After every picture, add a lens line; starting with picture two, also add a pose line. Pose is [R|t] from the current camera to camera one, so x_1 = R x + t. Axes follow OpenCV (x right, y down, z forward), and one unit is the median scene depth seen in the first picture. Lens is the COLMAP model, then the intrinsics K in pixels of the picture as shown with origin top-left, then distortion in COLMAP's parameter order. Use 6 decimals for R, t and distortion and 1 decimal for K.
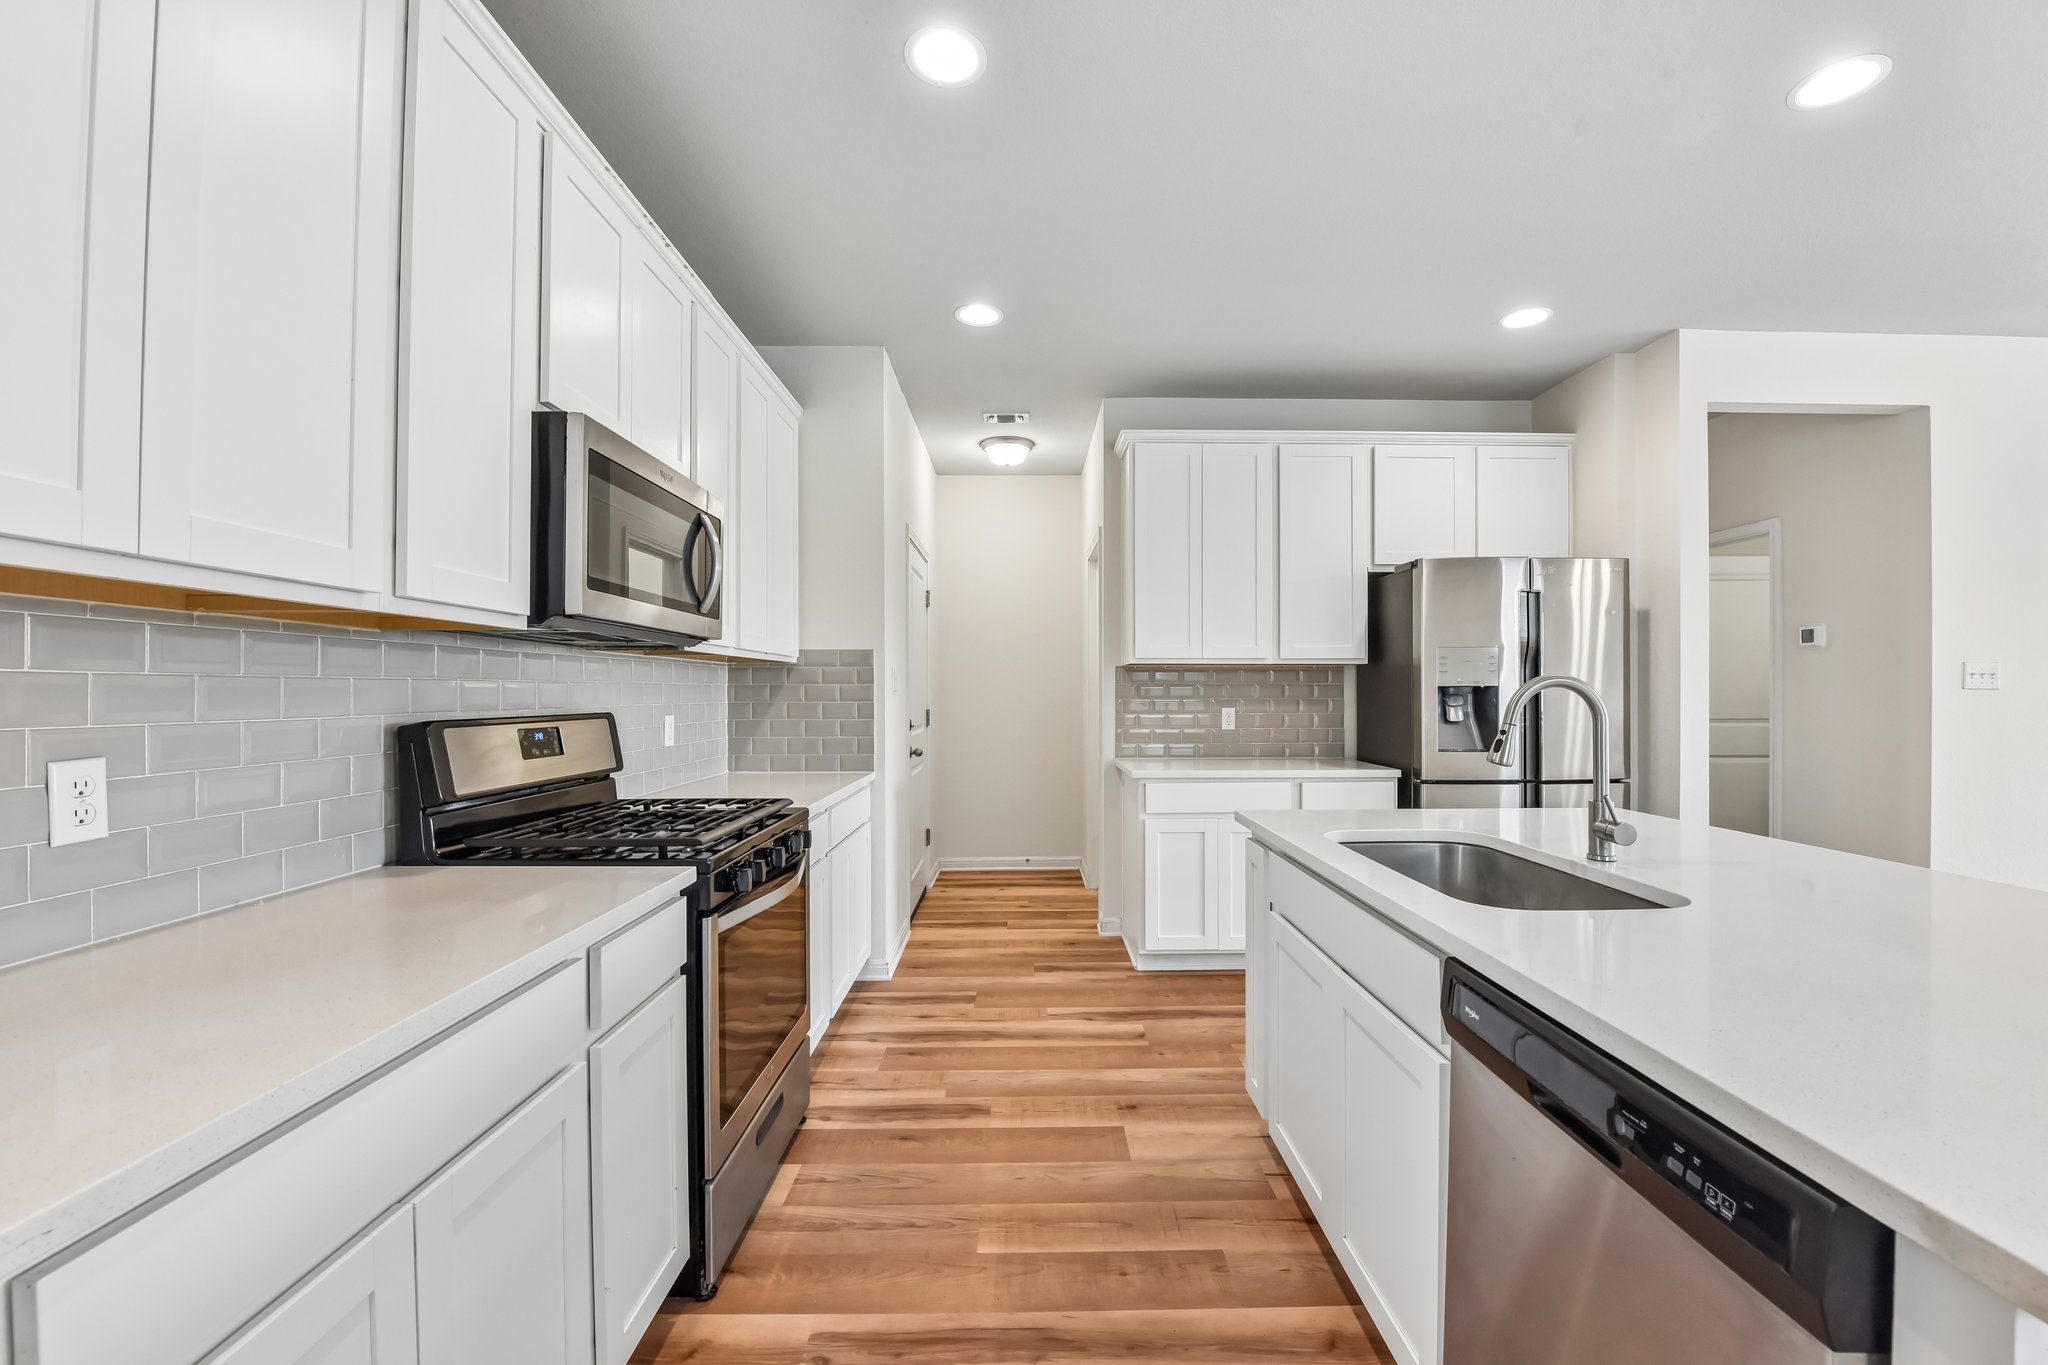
lens RADIAL K [[826.1, 0, 1037.6], [0, 826.1, 690.4], [0, 0, 1]] dist [-0.016597, 0.000103]
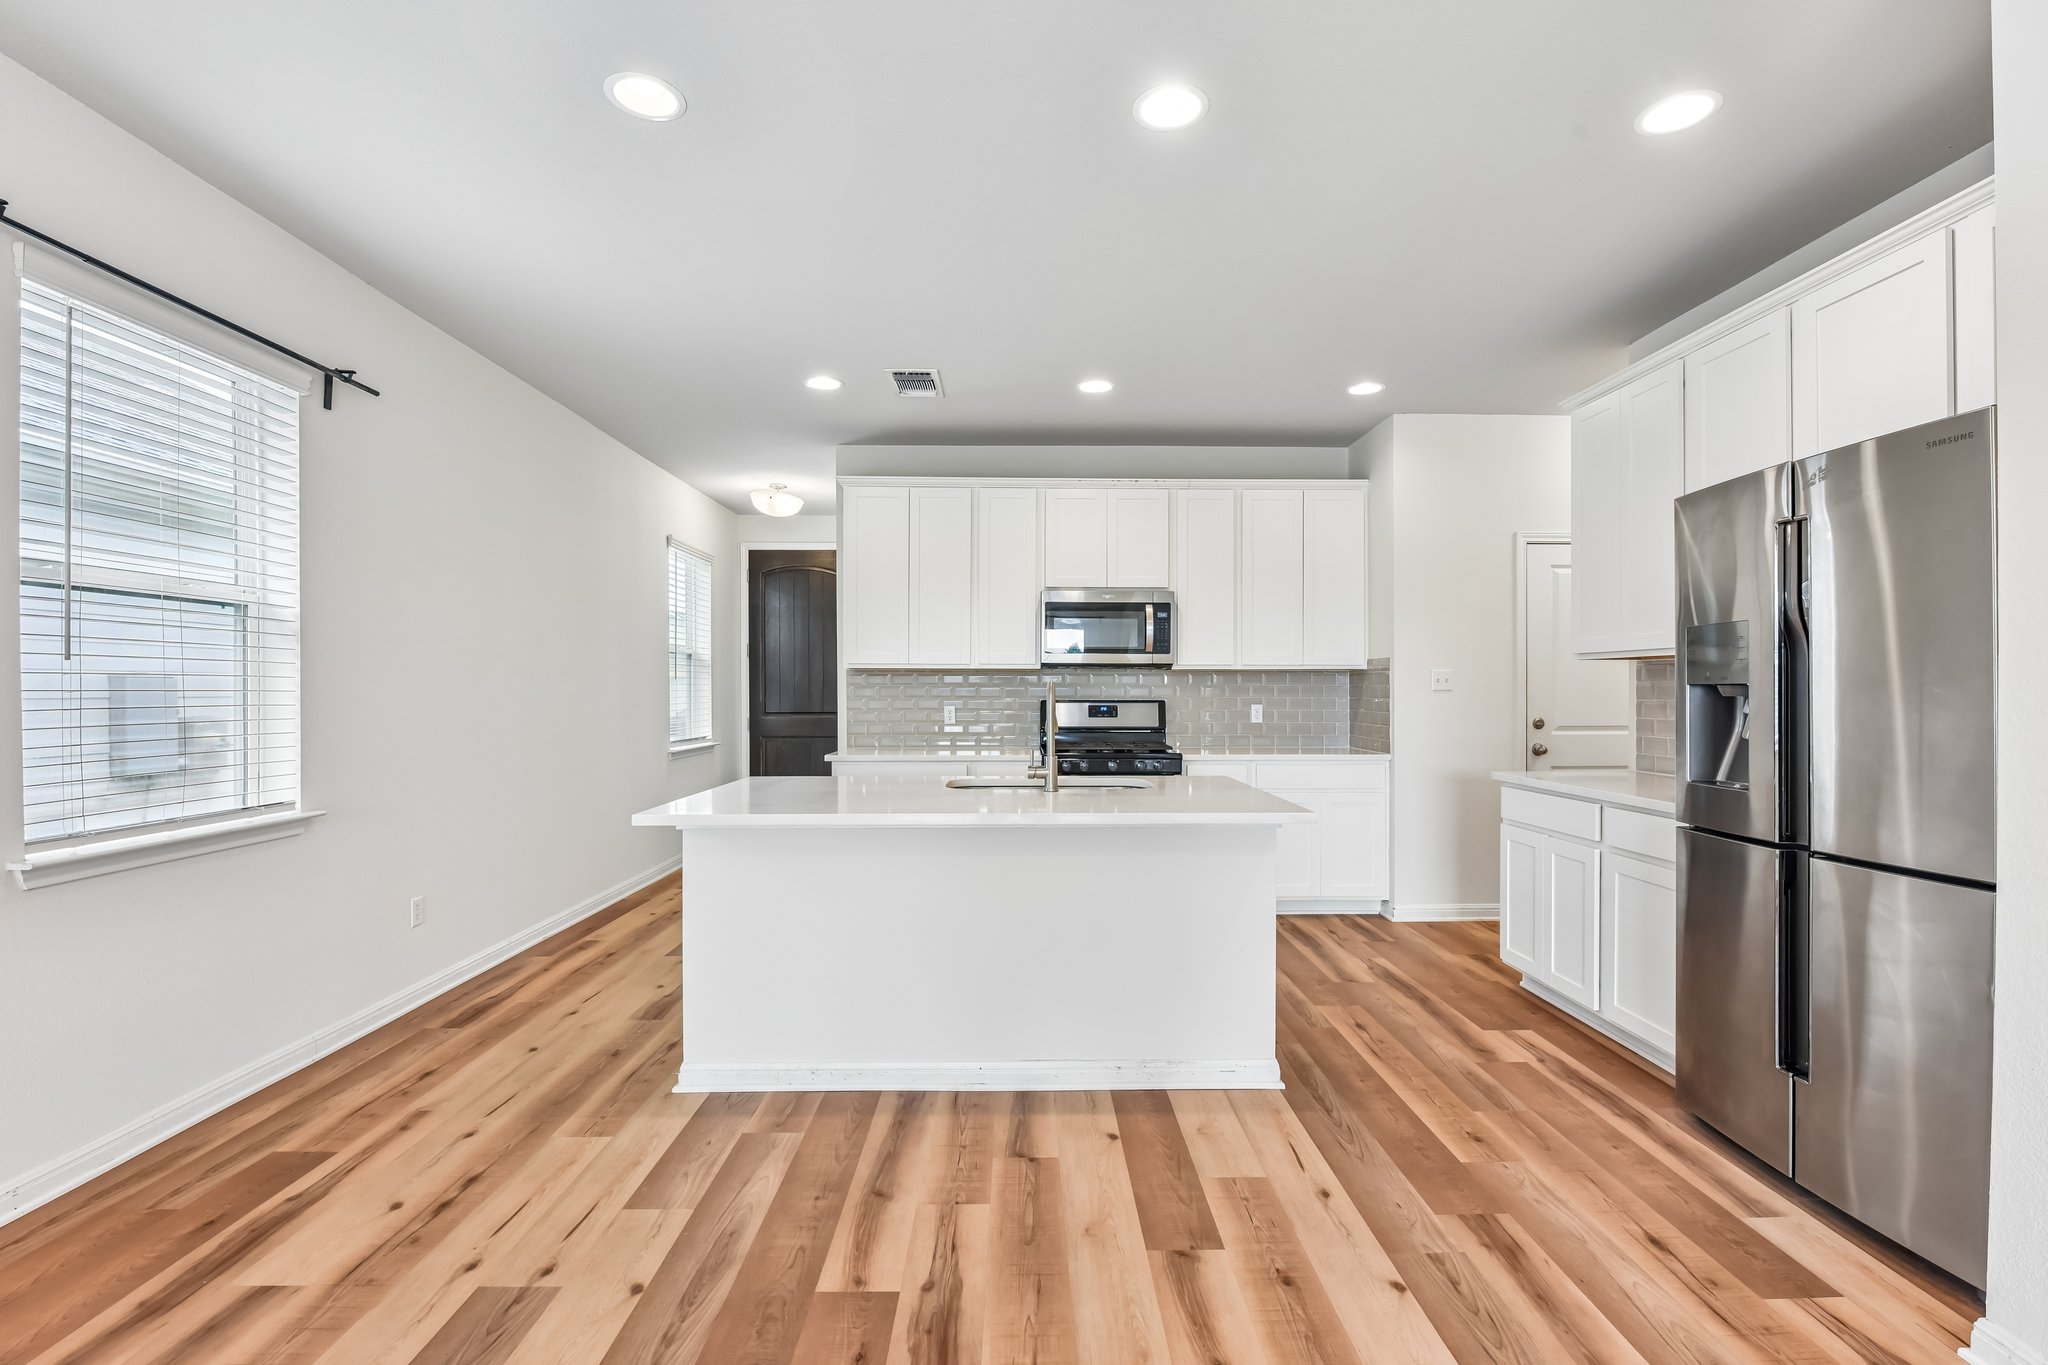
lens RADIAL K [[923.3, 0, 1030.6], [0, 923.3, 694.0], [0, 0, 1]] dist [-0.010975, -0.000766]
pose [[-0.002753, 0.005601, -0.999981, 1.240971], [-0.000161, 0.999984, 0.005602, -0.001686], [0.999996, 0.000177, -0.002752, 0.462118]]
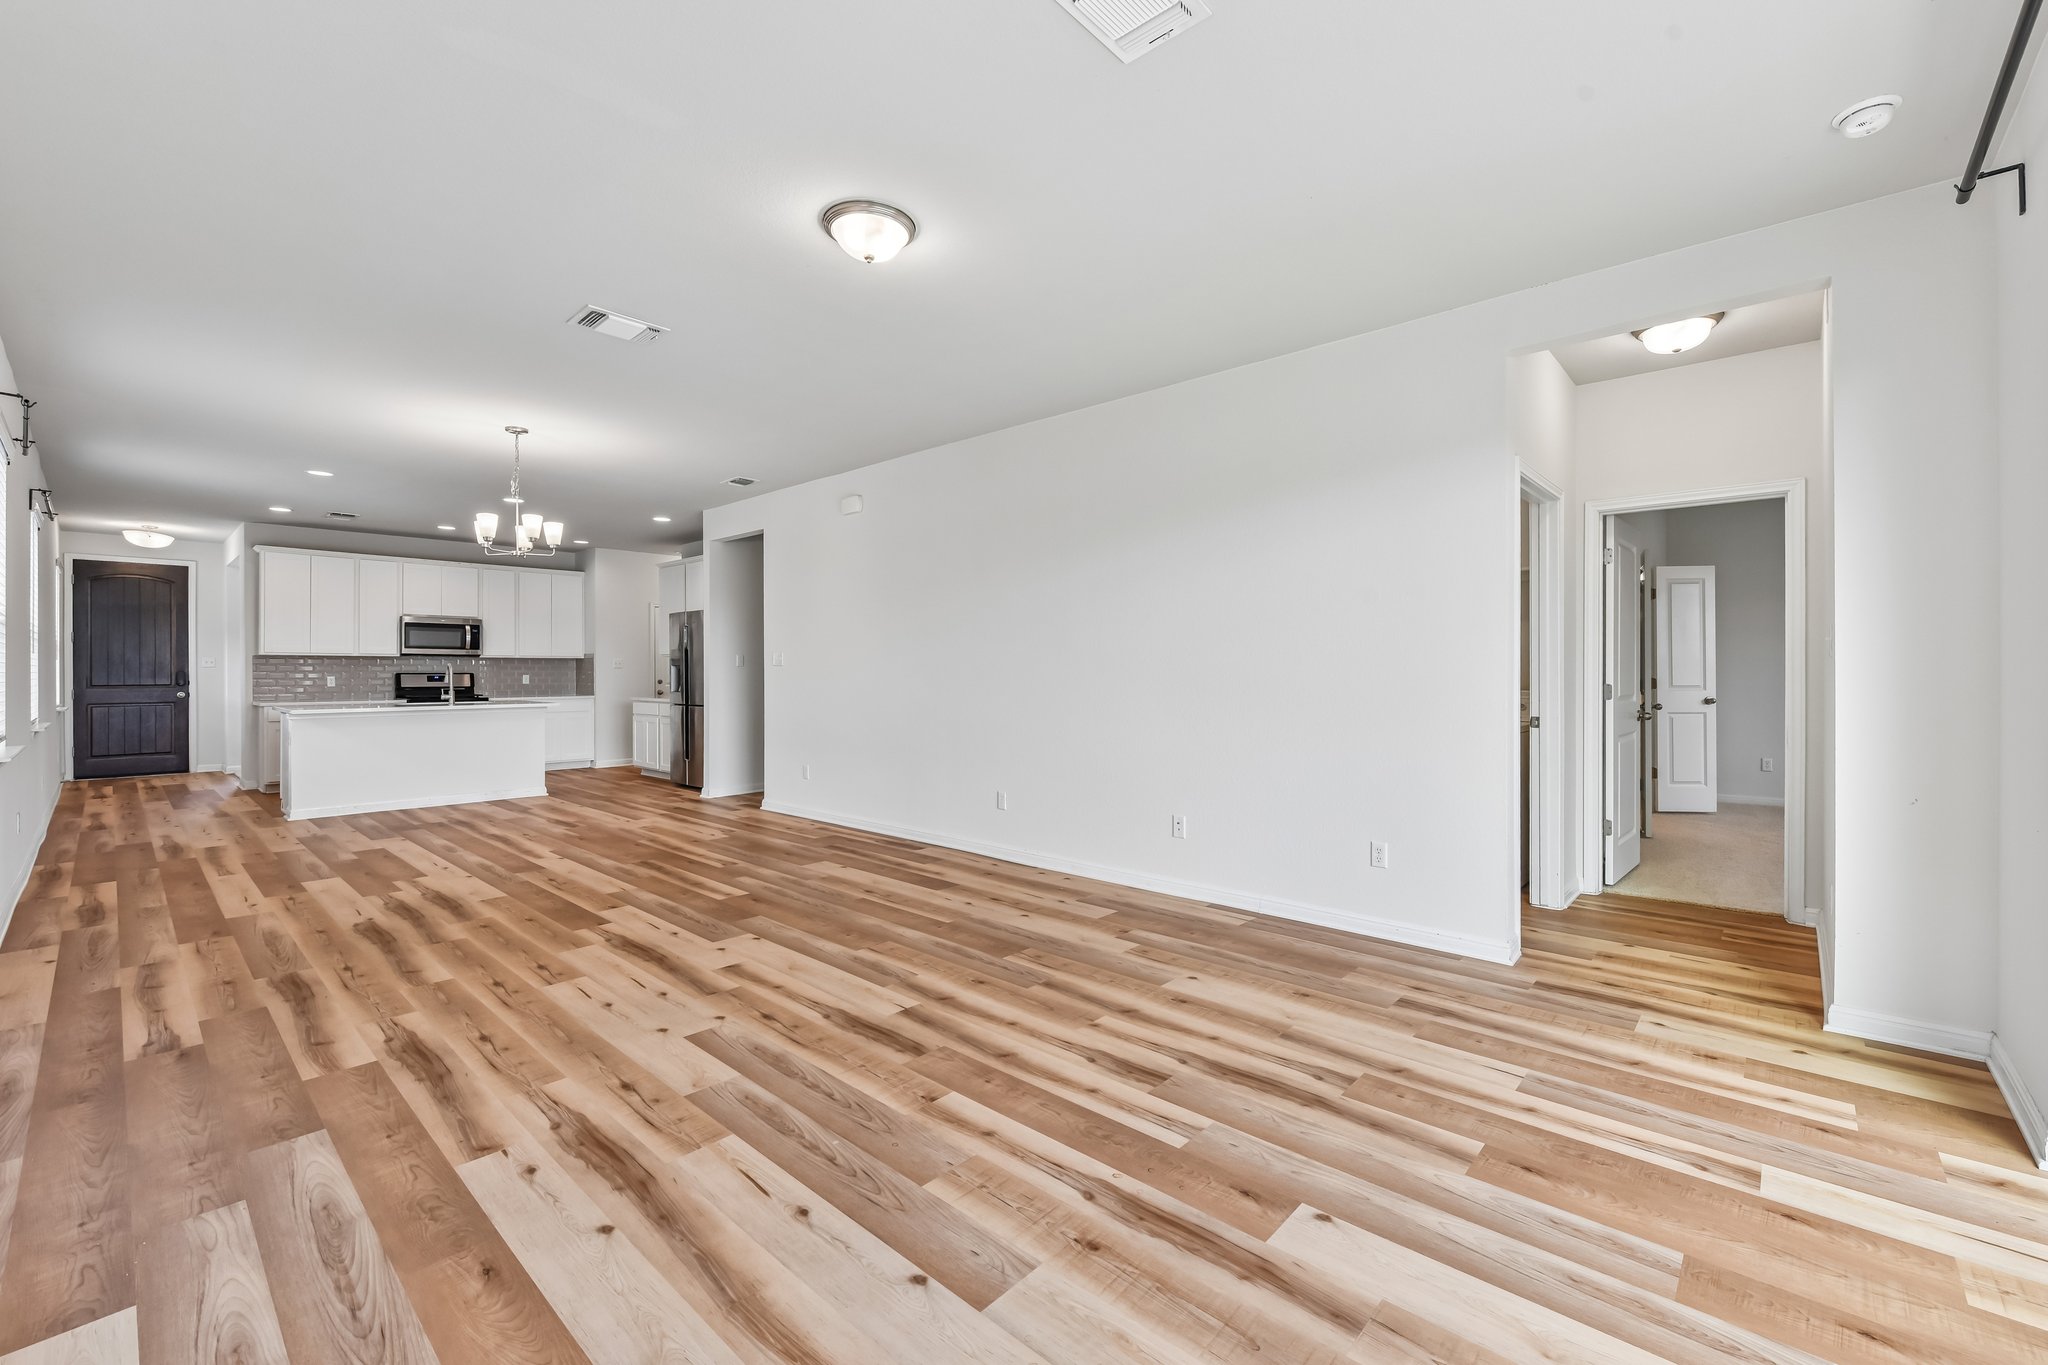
lens RADIAL K [[826.1, 0, 1050.7], [0, 826.1, 677.9], [0, 0, 1]] dist [-0.016597, 0.000103]
pose [[0.741119, 0.006802, -0.671339, 2.980658], [-0.000976, 0.999959, 0.009054, 0.007454], [0.671373, -0.006055, 0.741095, -0.060794]]
